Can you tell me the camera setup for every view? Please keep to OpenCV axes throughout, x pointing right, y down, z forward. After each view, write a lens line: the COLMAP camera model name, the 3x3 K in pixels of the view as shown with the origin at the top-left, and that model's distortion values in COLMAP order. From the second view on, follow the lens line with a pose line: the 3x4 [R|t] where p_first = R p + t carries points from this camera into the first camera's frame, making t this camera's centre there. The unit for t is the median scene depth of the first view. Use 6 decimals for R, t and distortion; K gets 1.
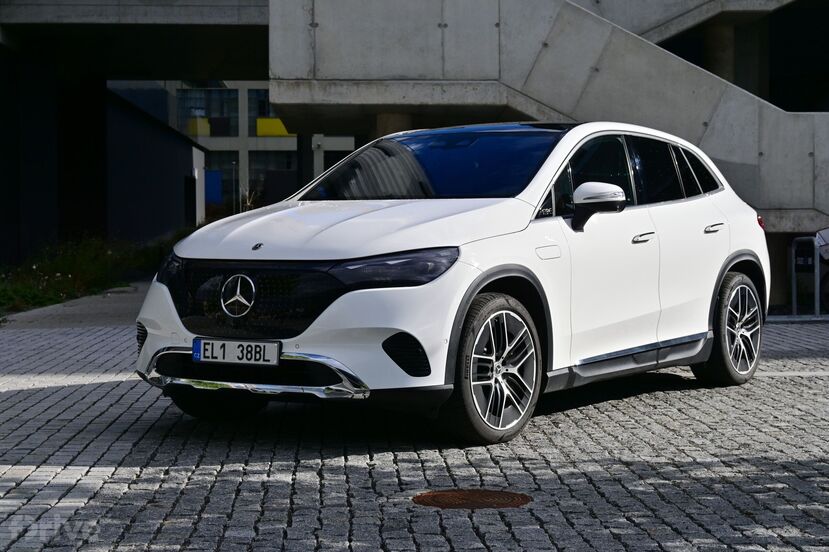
lens RADIAL K [[1590.2, 0, 414.9], [0, 1590.2, 279.1], [0, 0, 1]] dist [-0.054822, 0.000000]
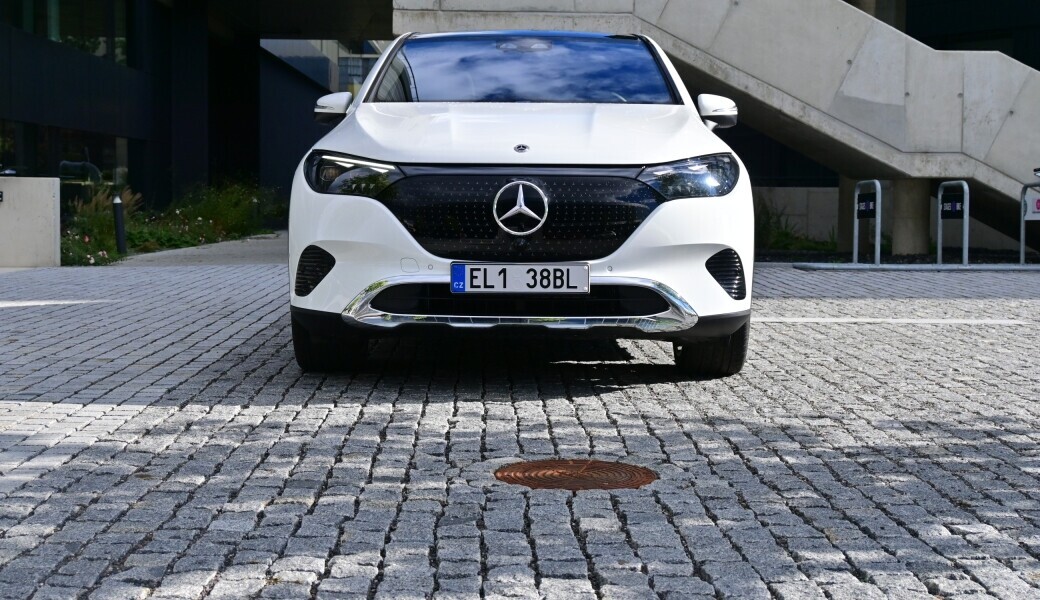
lens RADIAL K [[1429.1, 0, 521.2], [0, 1429.1, 293.5], [0, 0, 1]] dist [-0.037014, 0.000000]
pose [[0.999549, 0.014912, -0.026058, 0.010583], [-0.013939, 0.999212, 0.037152, 0.012312], [0.026591, -0.036772, 0.998970, 0.136191]]
